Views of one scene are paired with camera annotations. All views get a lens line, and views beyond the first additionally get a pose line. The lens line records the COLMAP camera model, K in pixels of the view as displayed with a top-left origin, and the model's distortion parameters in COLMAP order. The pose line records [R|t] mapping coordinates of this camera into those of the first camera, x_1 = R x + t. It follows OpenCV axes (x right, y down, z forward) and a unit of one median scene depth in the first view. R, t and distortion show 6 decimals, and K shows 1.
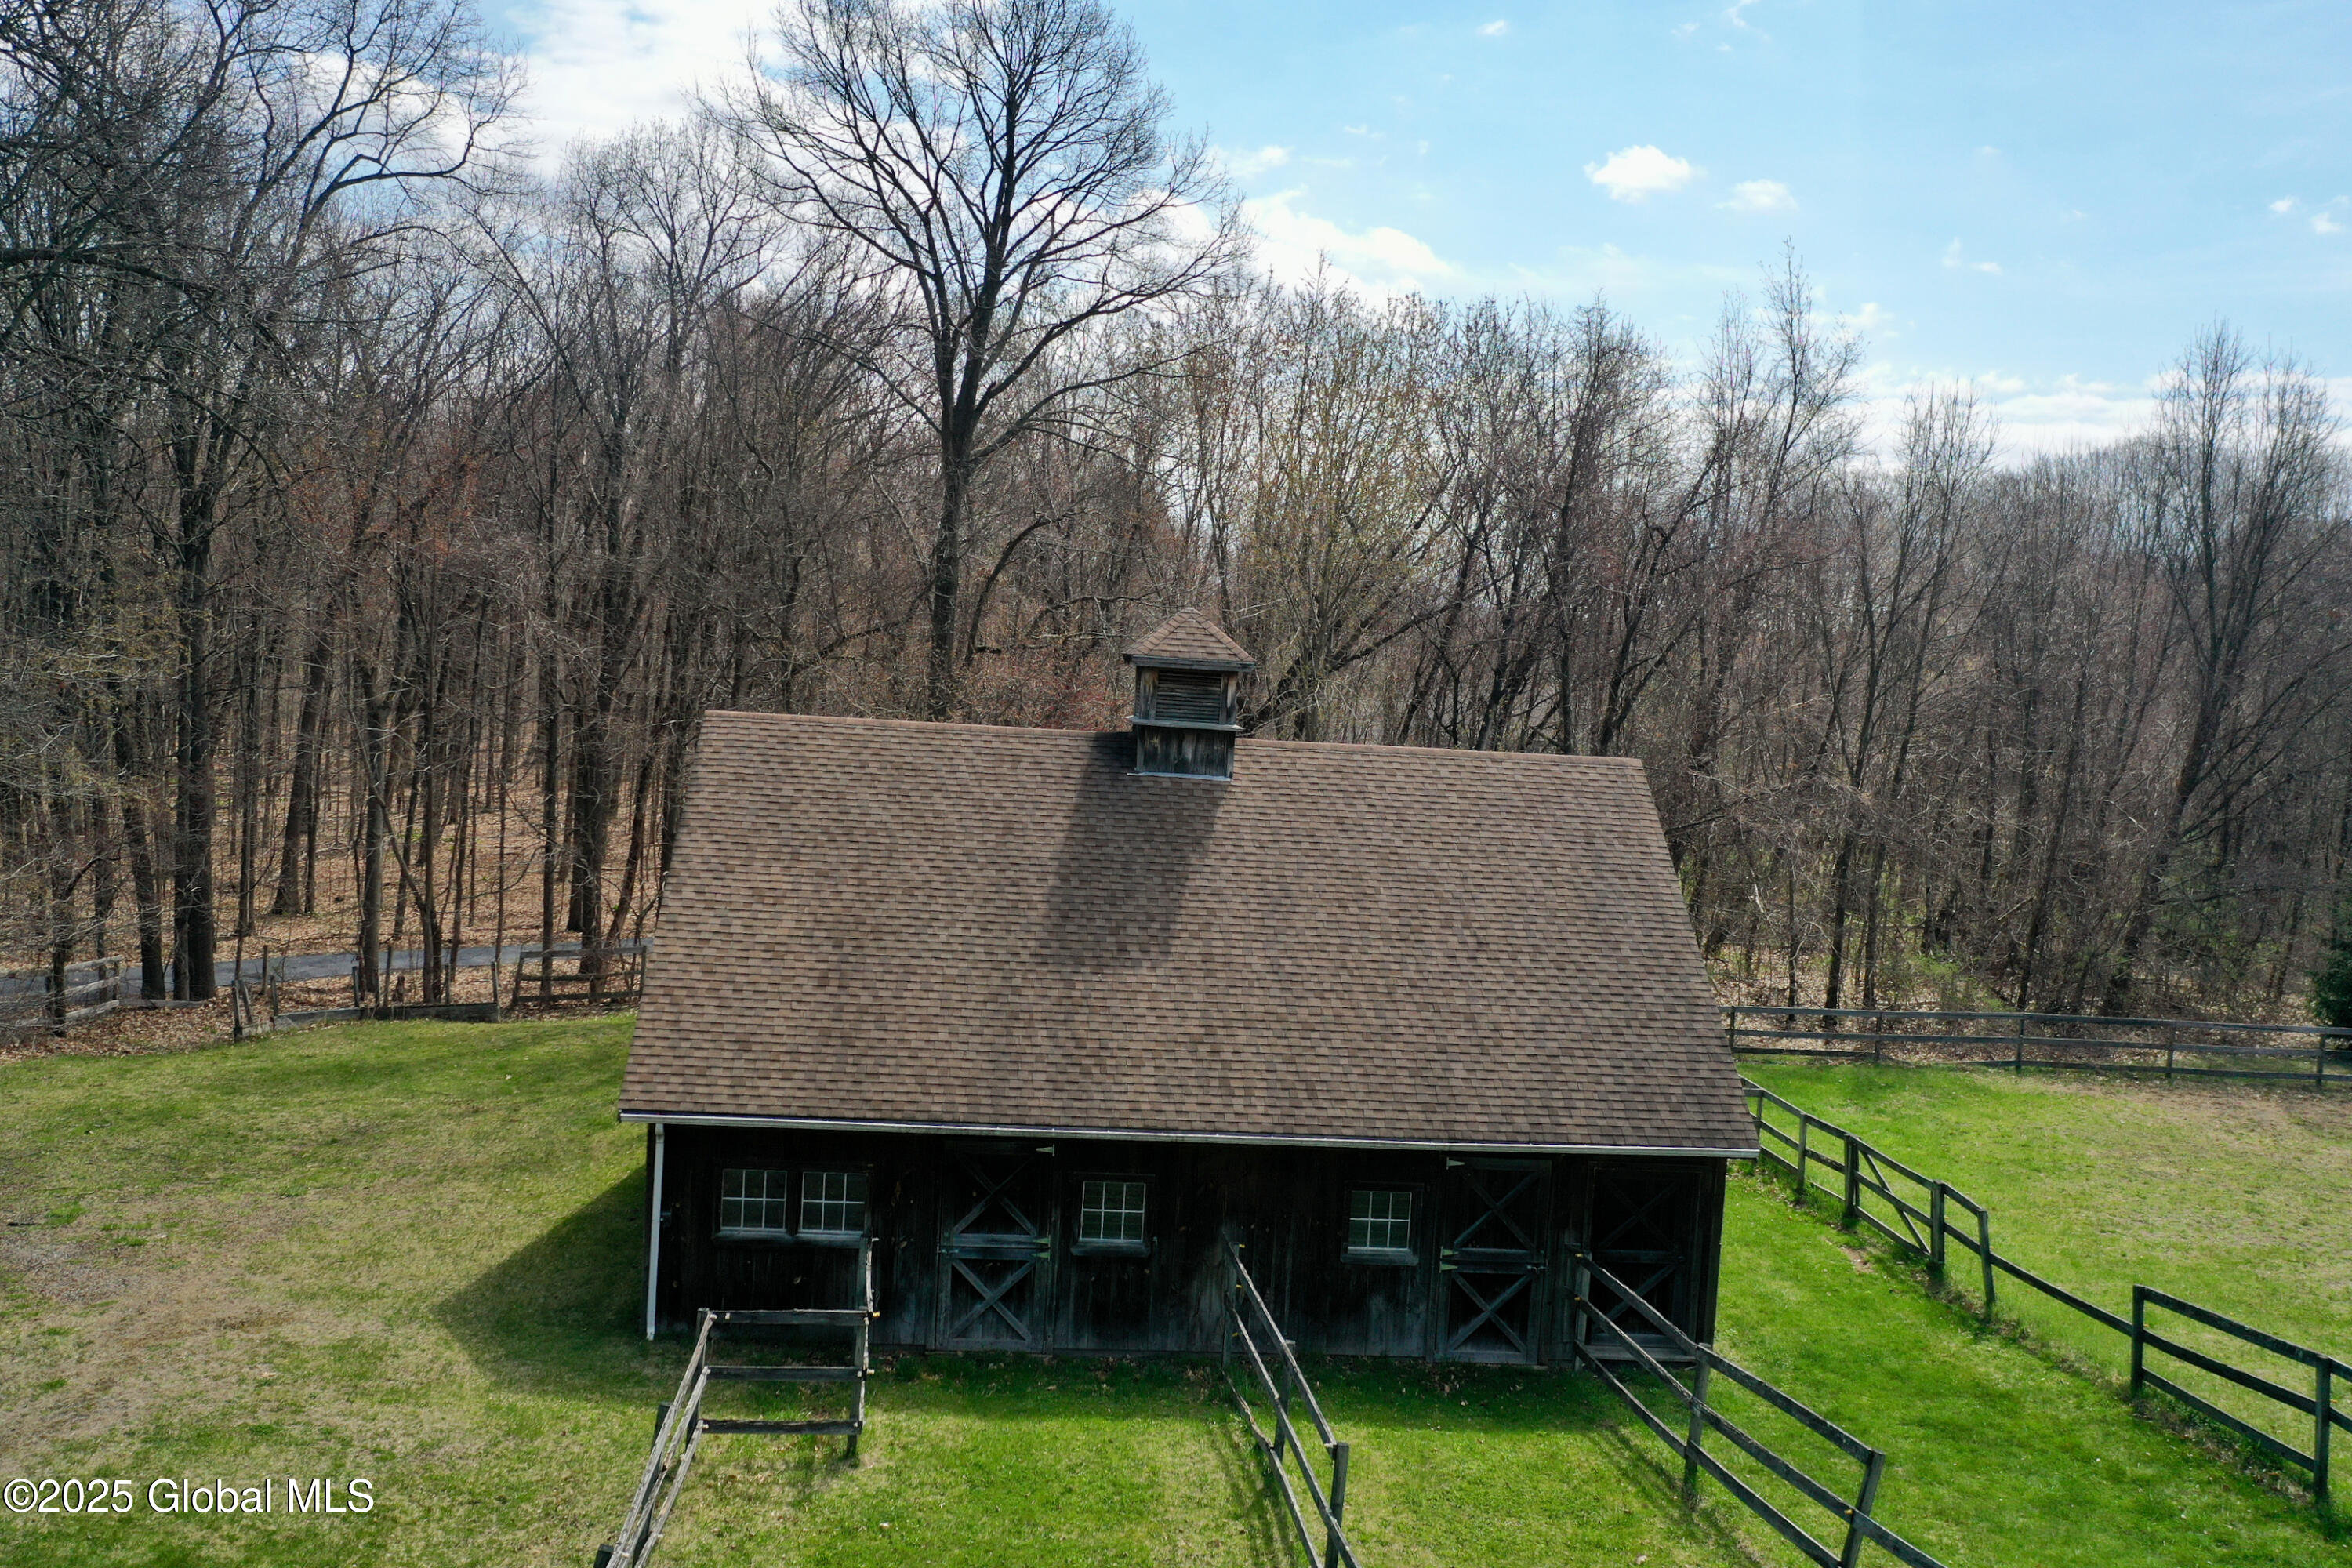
lens RADIAL K [[1970.5, 0, 1148.1], [0, 1970.5, 782.0], [0, 0, 1]] dist [0.013259, 0.004695]
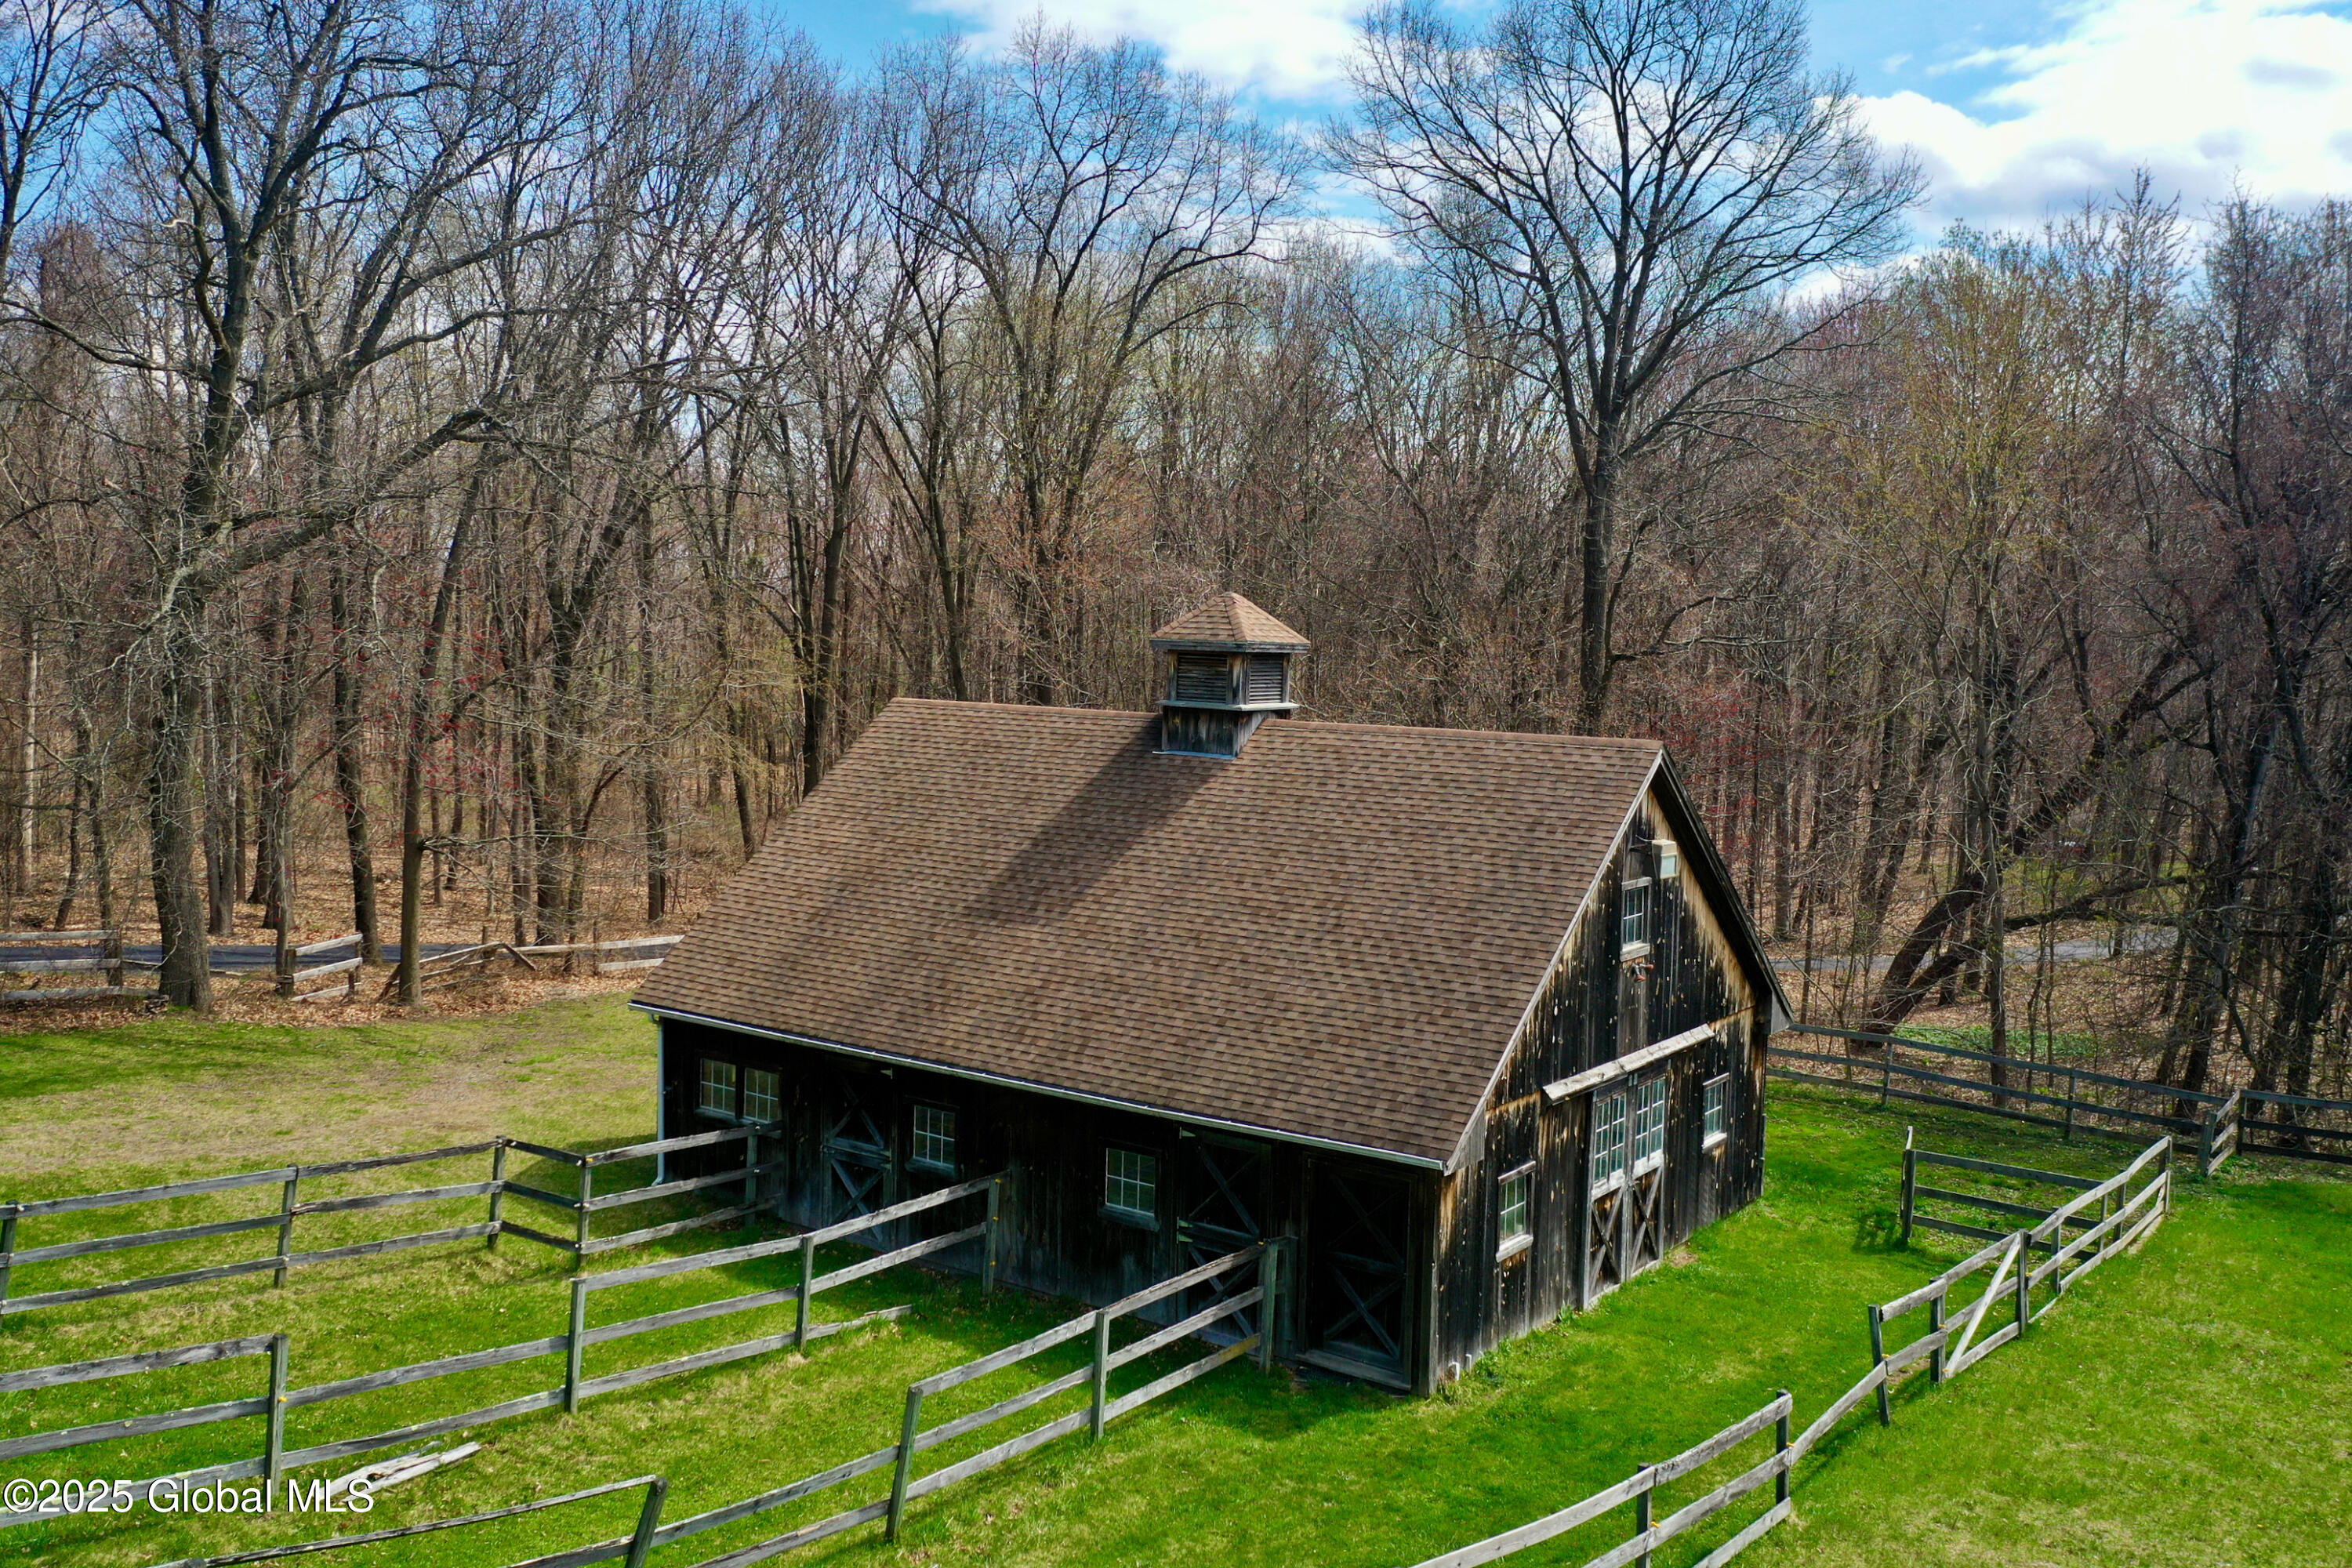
lens RADIAL K [[2047.0, 0, 1176.0], [0, 2047.0, 784.0], [0, 0, 1]] dist [0.006629, 0.005026]
pose [[0.753530, 0.014334, -0.657258, 0.801184], [-0.032432, 0.999355, -0.015387, 0.032720], [0.656613, 0.032911, 0.753509, 0.210189]]
